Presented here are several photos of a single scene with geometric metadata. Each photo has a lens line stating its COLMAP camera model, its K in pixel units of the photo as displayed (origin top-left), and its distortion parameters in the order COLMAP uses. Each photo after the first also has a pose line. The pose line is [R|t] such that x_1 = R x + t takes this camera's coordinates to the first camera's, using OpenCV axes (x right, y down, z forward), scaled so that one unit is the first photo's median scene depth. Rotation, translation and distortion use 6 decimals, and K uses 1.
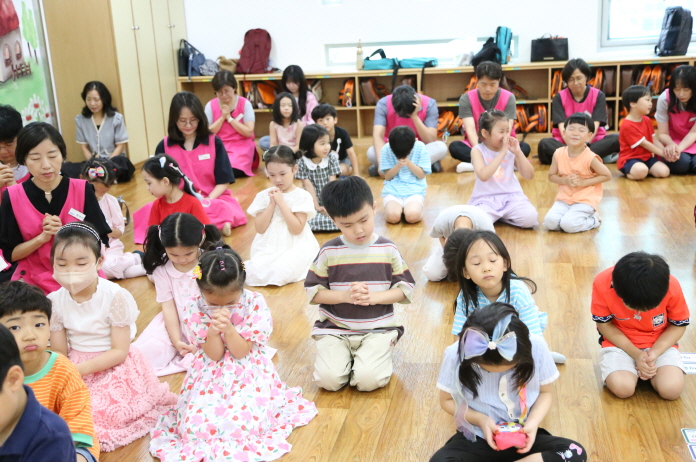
lens RADIAL K [[852.7, 0, 340.6], [0, 852.7, 222.0], [0, 0, 1]] dist [0.130227, 0.000000]
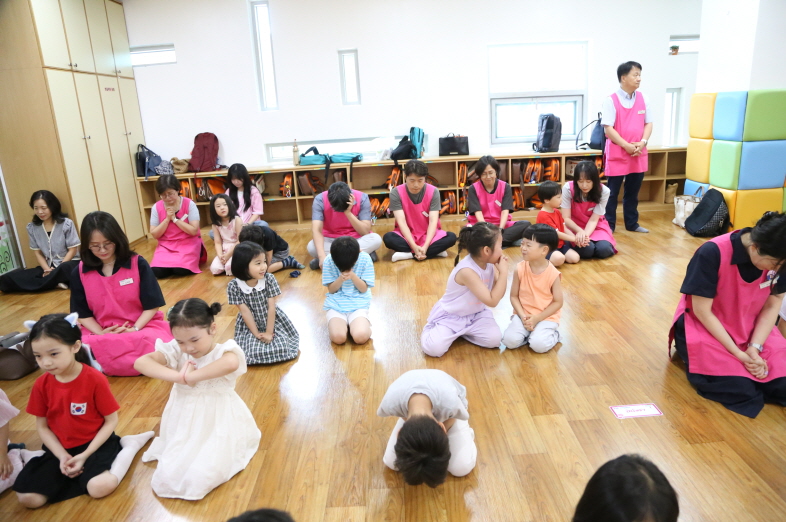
lens RADIAL K [[538.3, 0, 399.6], [0, 538.3, 256.0], [0, 0, 1]] dist [-0.108459, 0.057480]
pose [[0.978636, -0.061042, 0.196332, 0.011381], [0.057480, 0.998063, 0.023796, -0.078298], [-0.197404, -0.012002, 0.980249, 0.319485]]
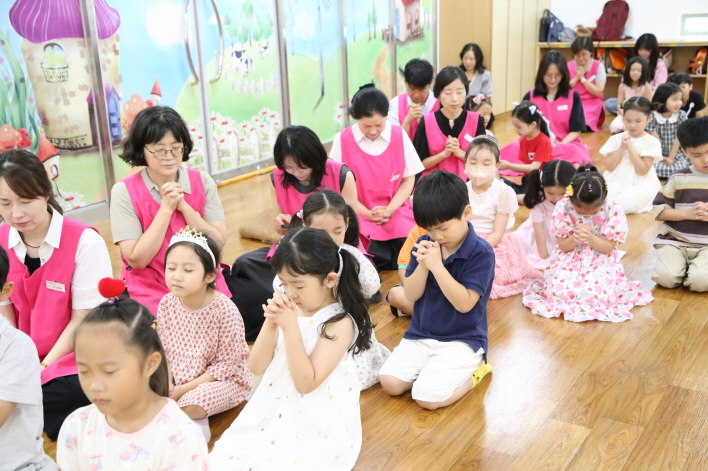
lens RADIAL K [[786.9, 0, 366.2], [0, 786.9, 236.5], [0, 0, 1]] dist [0.075035, 0.000000]
pose [[0.931820, 0.120948, -0.342173, -0.012866], [-0.098861, 0.991771, 0.081341, 0.030170], [0.349195, -0.041968, 0.936110, -0.098168]]
